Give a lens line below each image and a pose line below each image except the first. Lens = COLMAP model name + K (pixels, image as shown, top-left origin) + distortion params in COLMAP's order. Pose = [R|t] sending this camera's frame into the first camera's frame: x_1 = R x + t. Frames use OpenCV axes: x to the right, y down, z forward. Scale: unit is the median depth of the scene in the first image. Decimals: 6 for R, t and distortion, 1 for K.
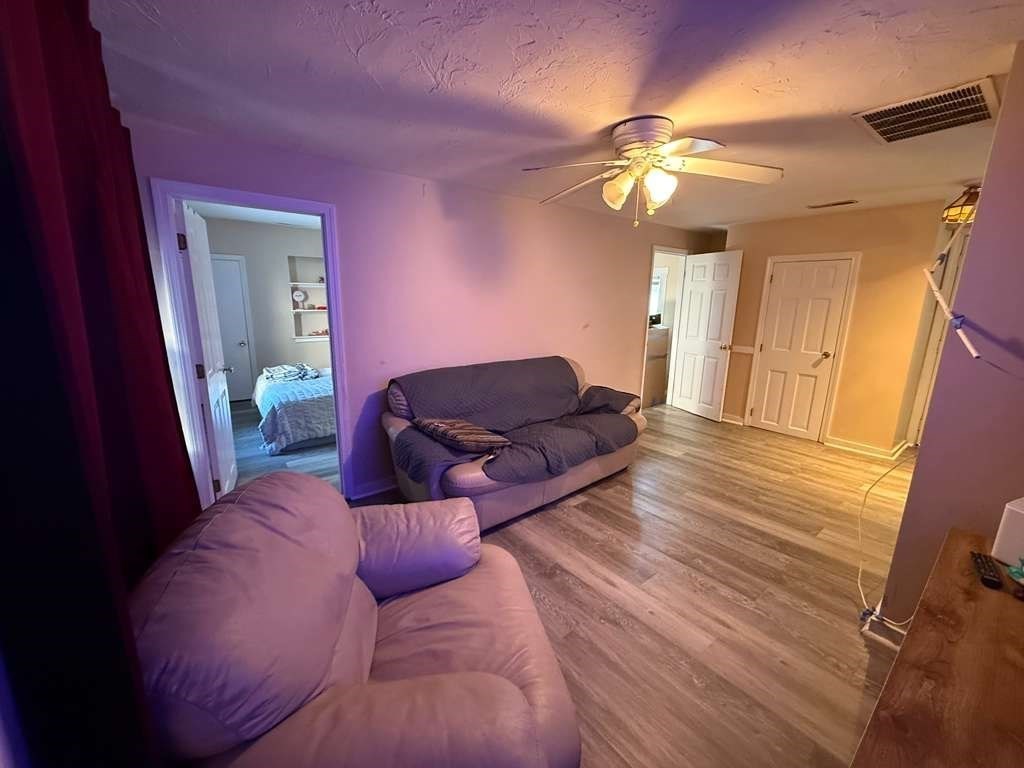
lens RADIAL K [[408.6, 0, 507.5], [0, 408.6, 385.1], [0, 0, 1]] dist [-0.001076, -0.000072]
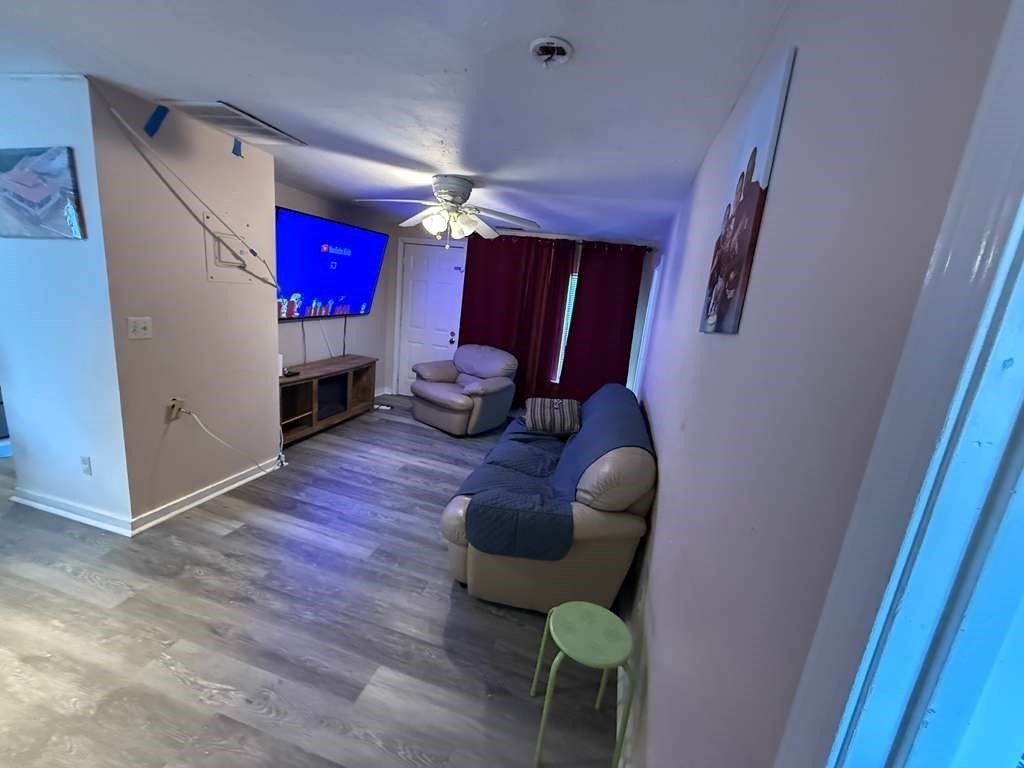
lens RADIAL K [[408.6, 0, 507.5], [0, 408.6, 385.1], [0, 0, 1]] dist [-0.001076, -0.000072]
pose [[-0.784922, 0.037933, -0.618432, 0.944914], [-0.241056, 0.900791, 0.361202, -0.473131], [0.570780, 0.432592, -0.697907, 2.090587]]
